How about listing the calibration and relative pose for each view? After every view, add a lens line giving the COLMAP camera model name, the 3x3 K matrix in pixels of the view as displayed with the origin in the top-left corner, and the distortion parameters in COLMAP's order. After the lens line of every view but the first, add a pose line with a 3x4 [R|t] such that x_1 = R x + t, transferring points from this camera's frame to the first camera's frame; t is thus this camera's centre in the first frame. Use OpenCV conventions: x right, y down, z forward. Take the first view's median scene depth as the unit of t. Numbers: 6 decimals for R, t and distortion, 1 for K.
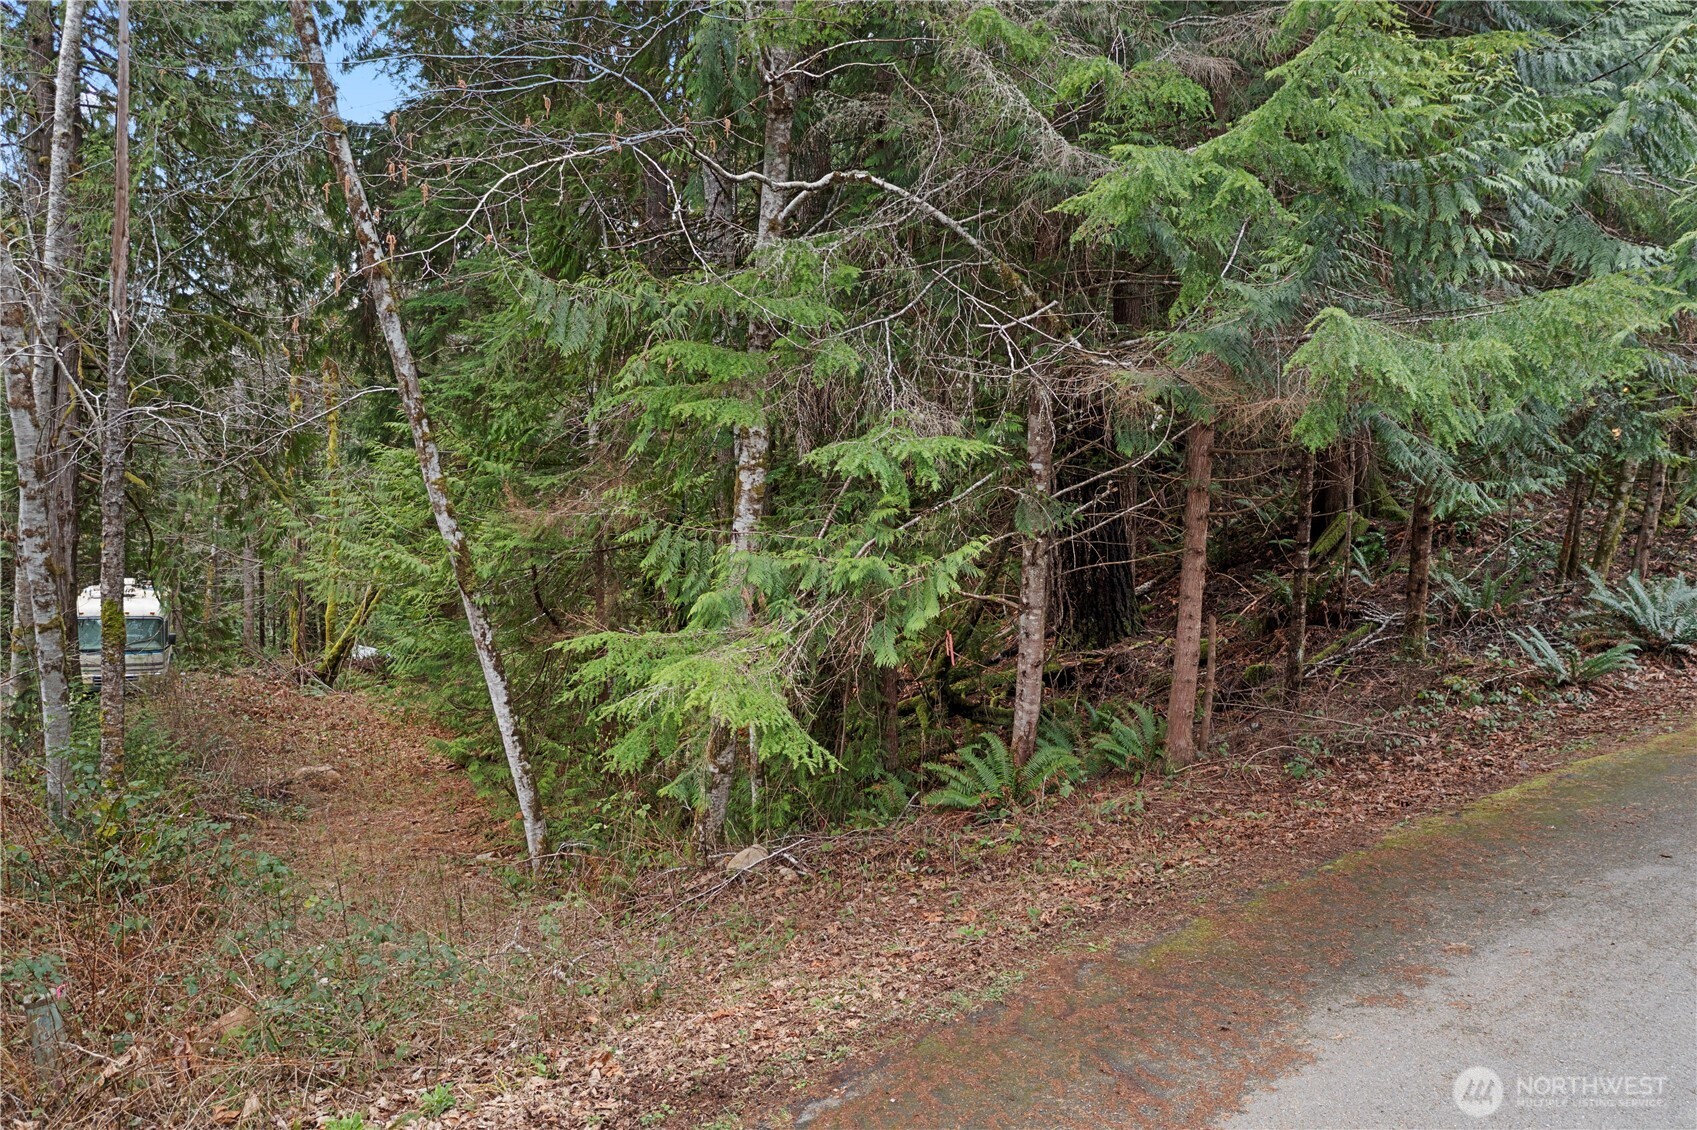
lens RADIAL K [[1331.6, 0, 848.0], [0, 1331.6, 564.3], [0, 0, 1]] dist [-0.030556, 0.005683]
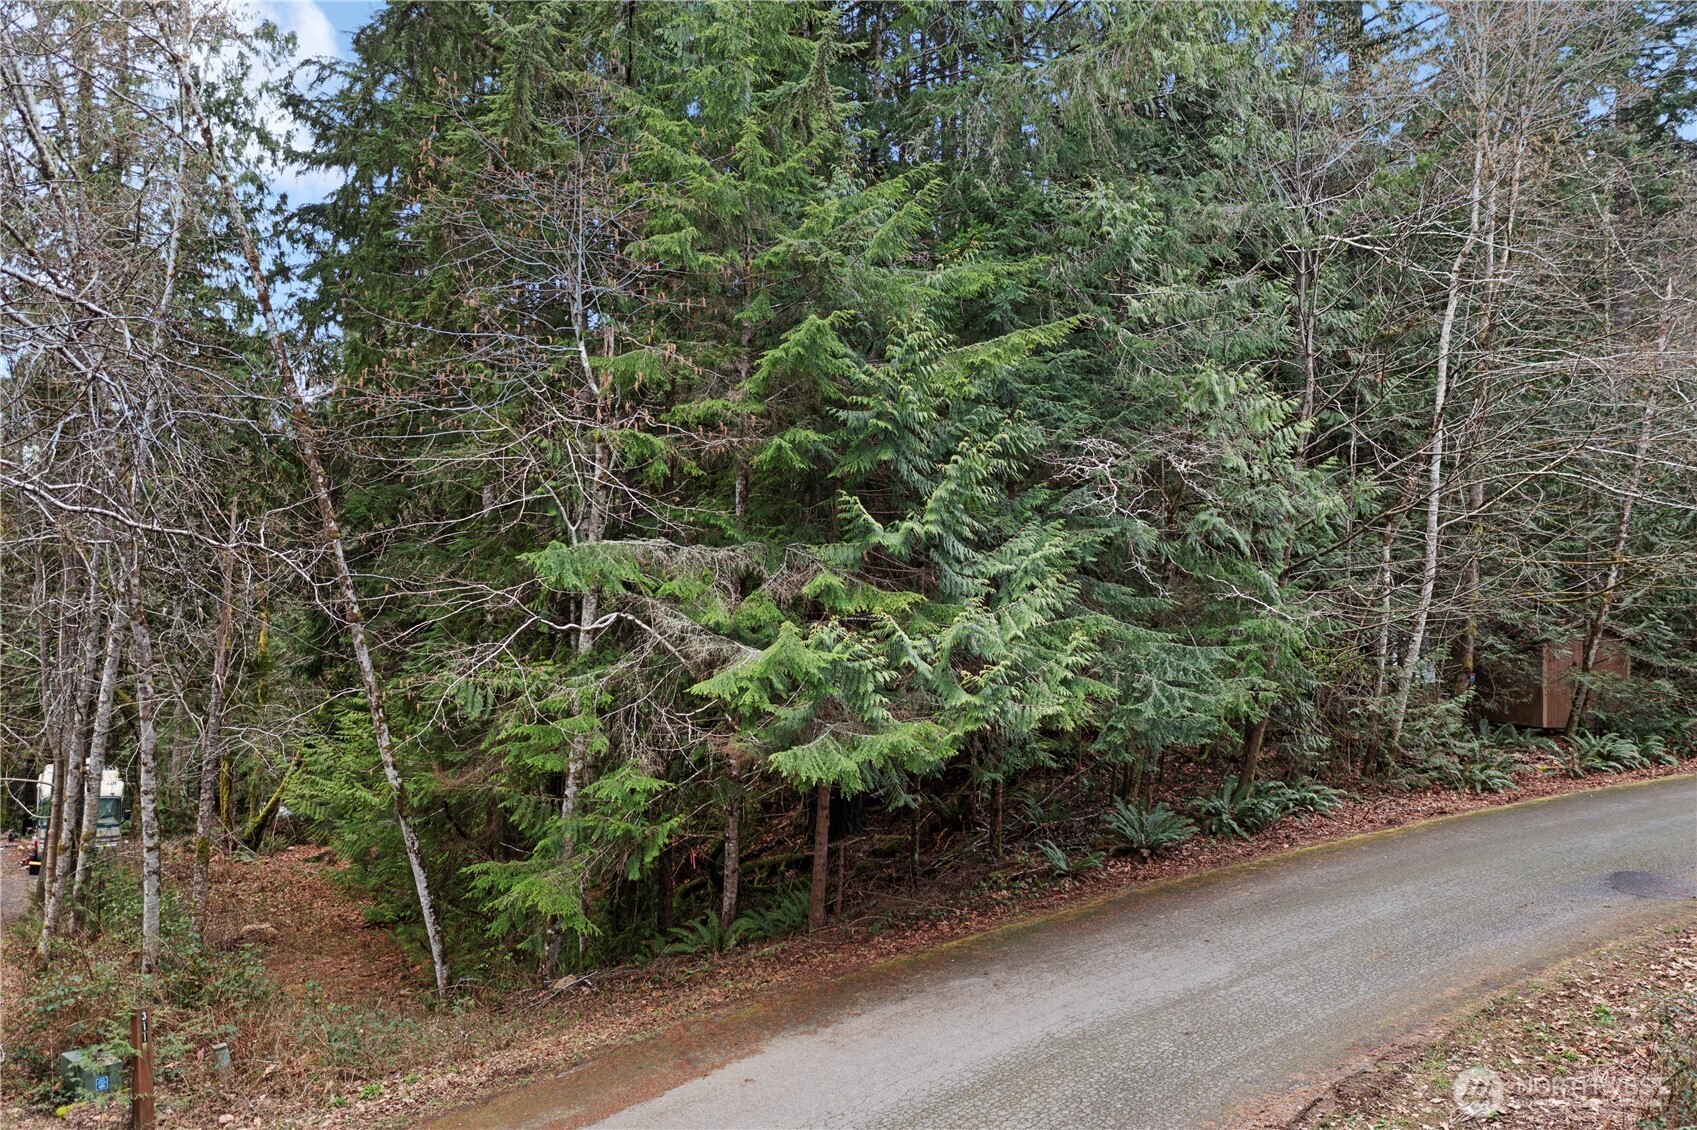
lens RADIAL K [[1331.6, 0, 849.1], [0, 1331.6, 566.0], [0, 0, 1]] dist [-0.030556, 0.005683]
pose [[0.997280, 0.009194, 0.073124, 0.151910], [-0.001632, 0.994700, -0.102805, -0.140546], [-0.073682, 0.102406, 0.992010, -0.777843]]
